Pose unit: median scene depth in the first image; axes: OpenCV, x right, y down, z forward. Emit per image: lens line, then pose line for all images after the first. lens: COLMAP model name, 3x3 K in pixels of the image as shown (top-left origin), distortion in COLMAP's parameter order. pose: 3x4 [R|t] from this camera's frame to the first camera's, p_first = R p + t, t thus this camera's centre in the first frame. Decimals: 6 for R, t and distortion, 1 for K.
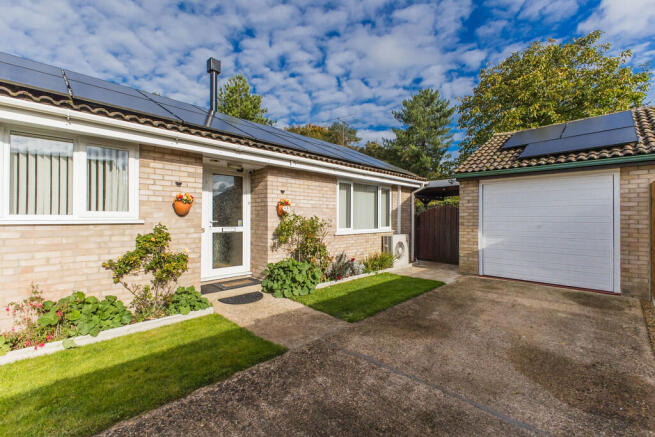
lens RADIAL K [[279.1, 0, 333.0], [0, 279.1, 224.2], [0, 0, 1]] dist [0.003001, 0.000159]
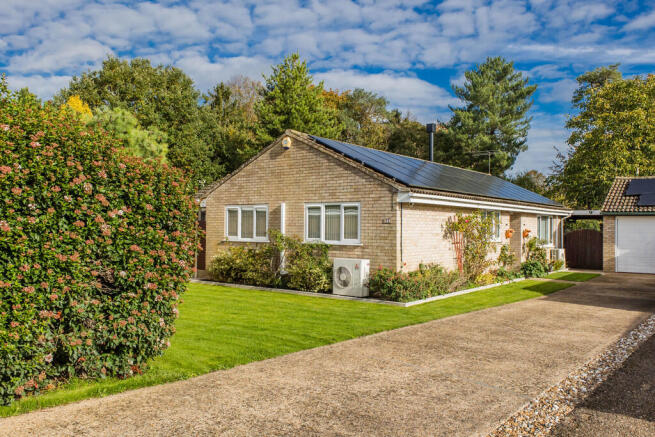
lens RADIAL K [[521.3, 0, 323.7], [0, 521.3, 217.0], [0, 0, 1]] dist [-0.001690, -0.037958]
pose [[0.993276, 0.004350, 0.115689, -0.067377], [-0.000598, 0.999473, -0.032449, -0.002029], [-0.115769, 0.032162, 0.992755, -0.081099]]
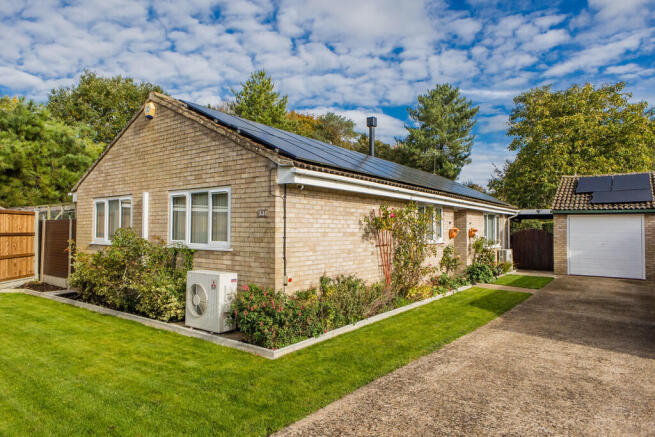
lens RADIAL K [[400.7, 0, 324.8], [0, 400.7, 220.1], [0, 0, 1]] dist [-0.017793, -0.001473]
pose [[0.990226, 0.001920, 0.139456, -0.048289], [0.003515, 0.999244, -0.038713, -0.001793], [-0.139425, 0.038825, 0.989471, -0.043748]]
